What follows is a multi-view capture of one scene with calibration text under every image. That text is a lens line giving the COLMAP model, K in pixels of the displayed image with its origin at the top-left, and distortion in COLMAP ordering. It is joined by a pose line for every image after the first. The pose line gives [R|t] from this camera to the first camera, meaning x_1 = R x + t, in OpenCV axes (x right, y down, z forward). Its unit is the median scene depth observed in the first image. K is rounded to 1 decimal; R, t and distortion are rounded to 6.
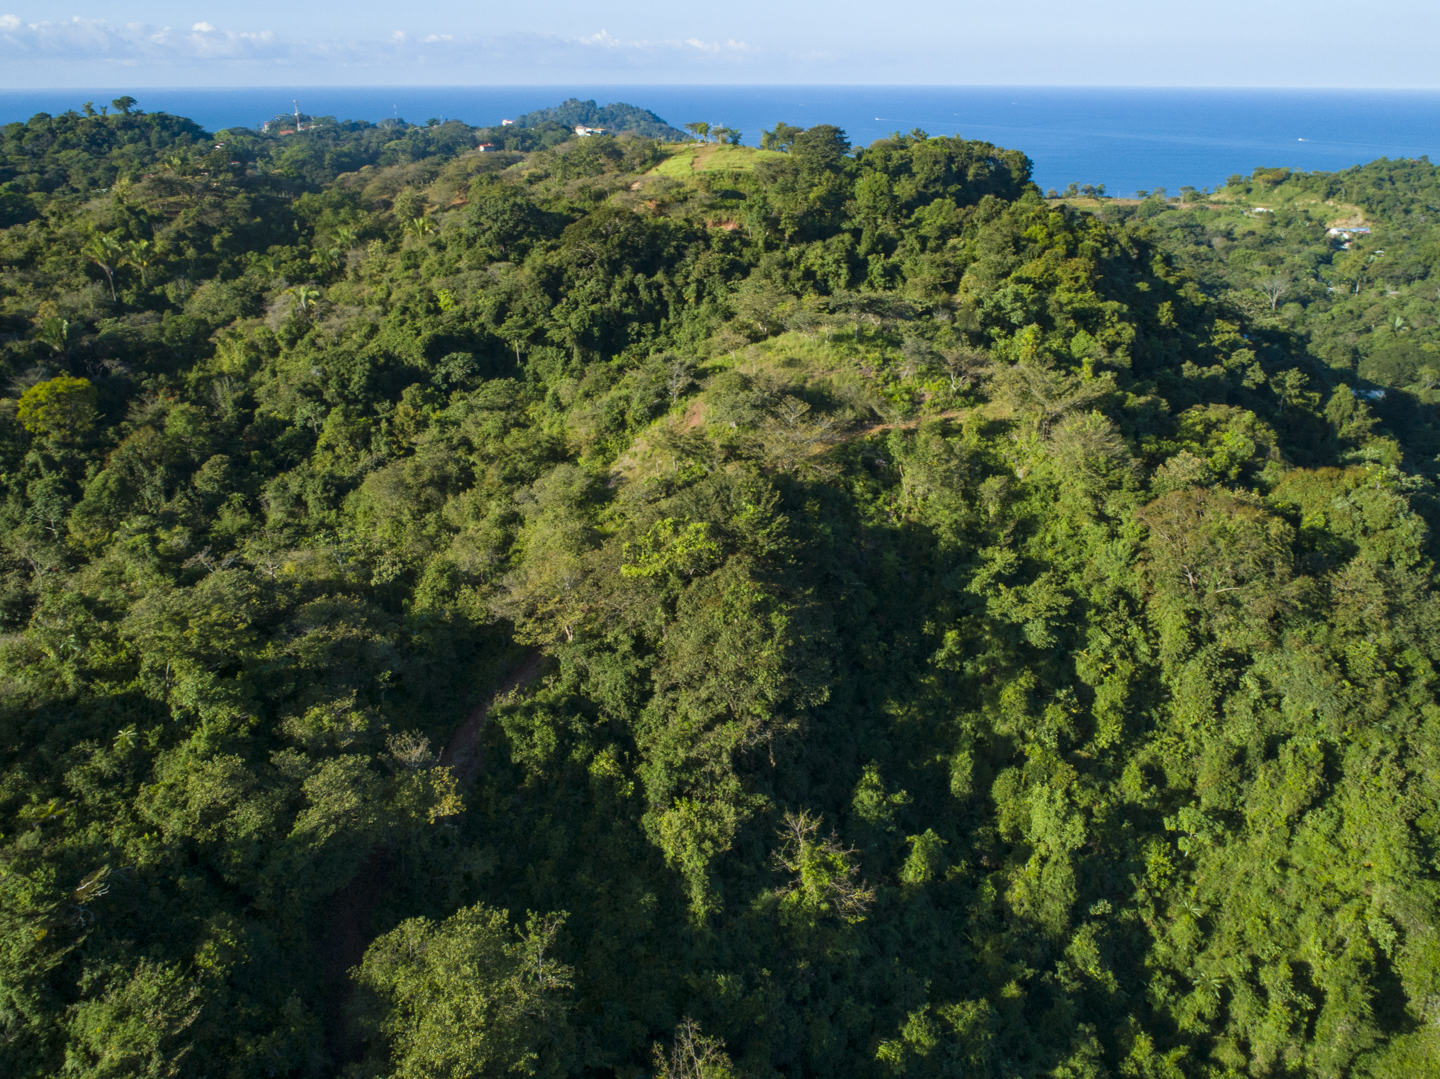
lens RADIAL K [[1098.9, 0, 722.5], [0, 1098.9, 543.6], [0, 0, 1]] dist [-0.020075, 0.007881]
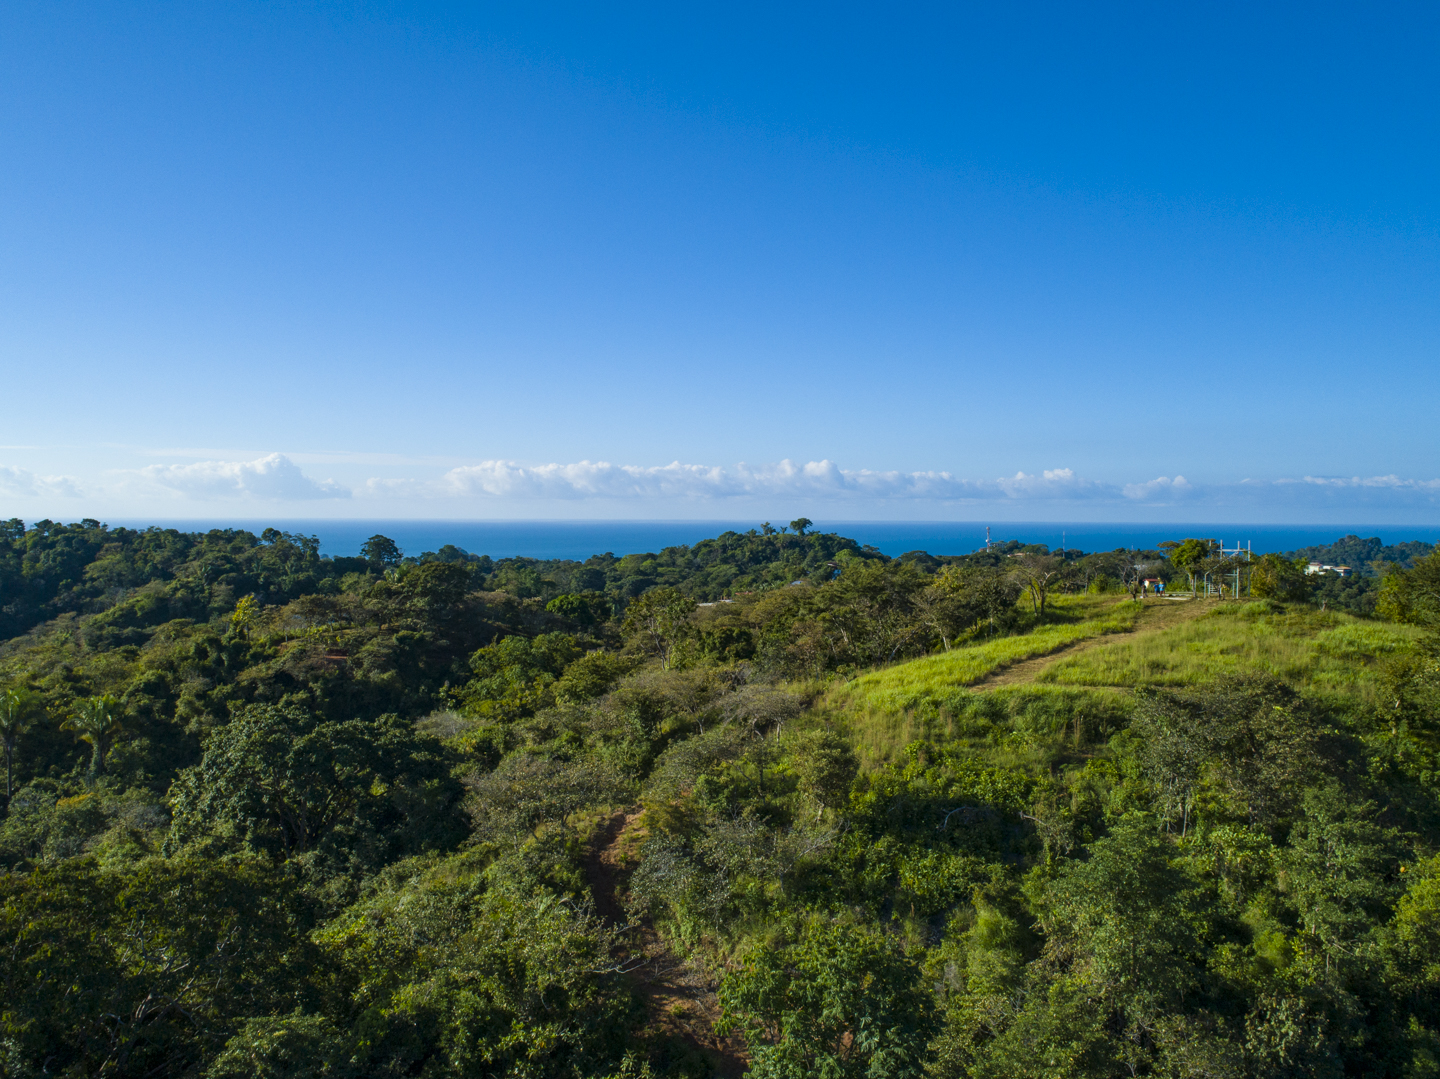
lens RADIAL K [[1090.8, 0, 721.1], [0, 1090.8, 542.7], [0, 0, 1]] dist [-0.021643, 0.009424]
pose [[0.782746, 0.020684, -0.621998, 0.178766], [-0.248986, 0.926382, -0.282528, -0.500977], [0.570364, 0.376017, 0.730272, 1.347029]]
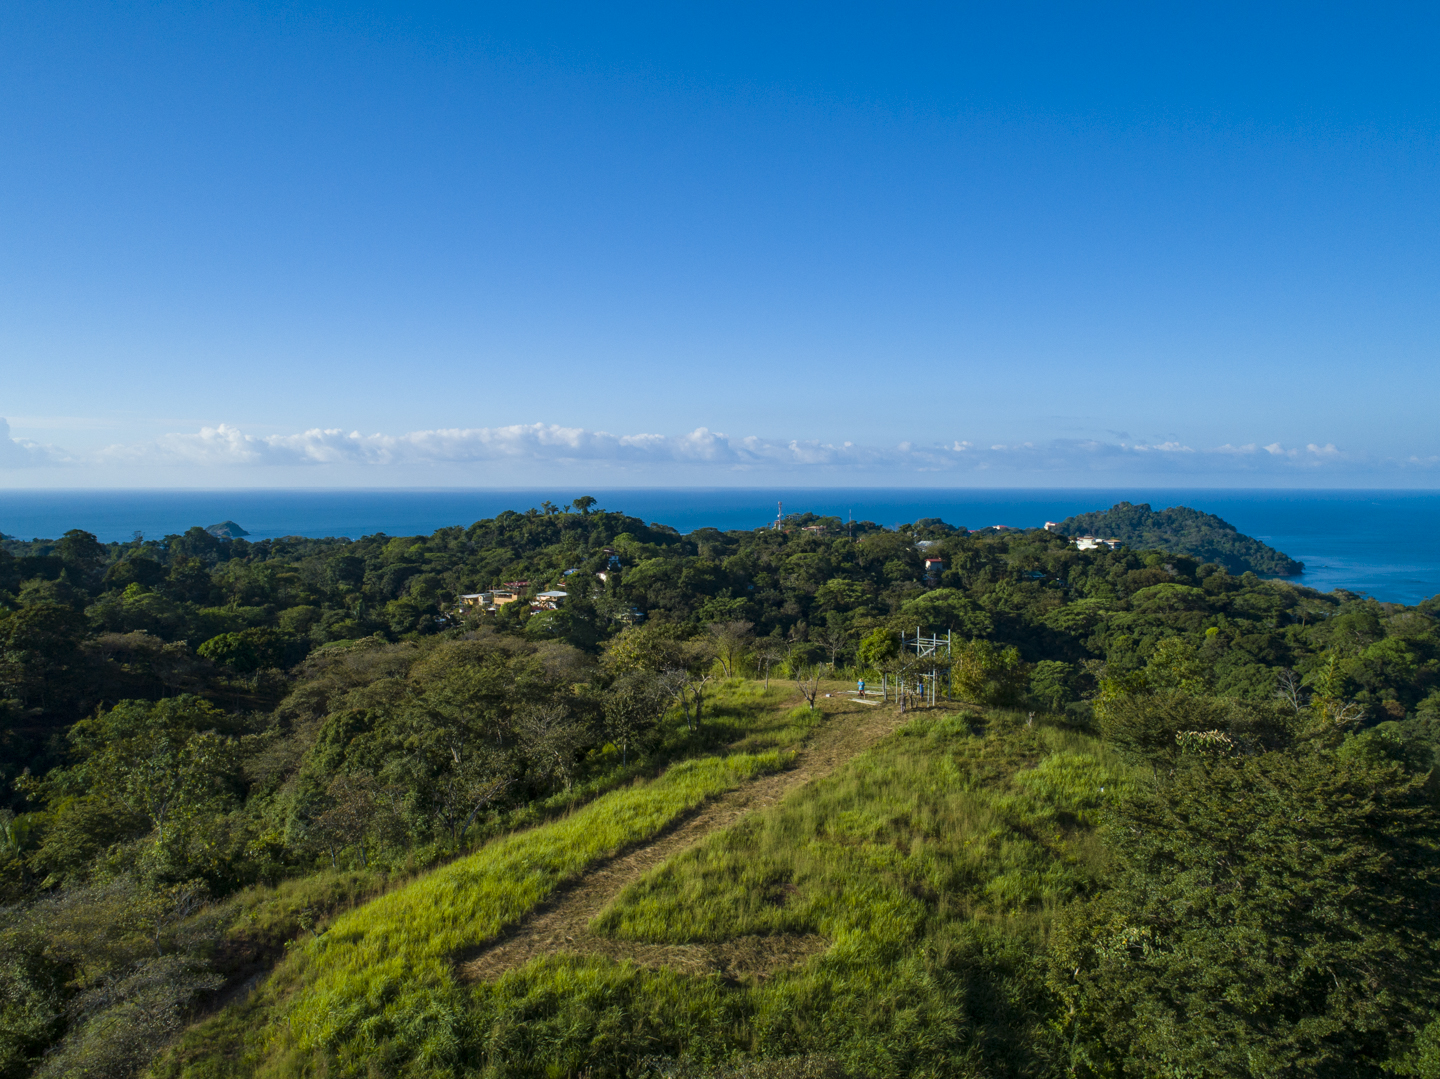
lens RADIAL K [[1111.3, 0, 721.5], [0, 1111.3, 545.7], [0, 0, 1]] dist [-0.021167, 0.010204]
pose [[0.879862, 0.028485, -0.474375, 0.177444], [-0.186920, 0.938489, -0.290342, -0.643970], [0.436925, 0.344132, 0.831065, 1.515815]]
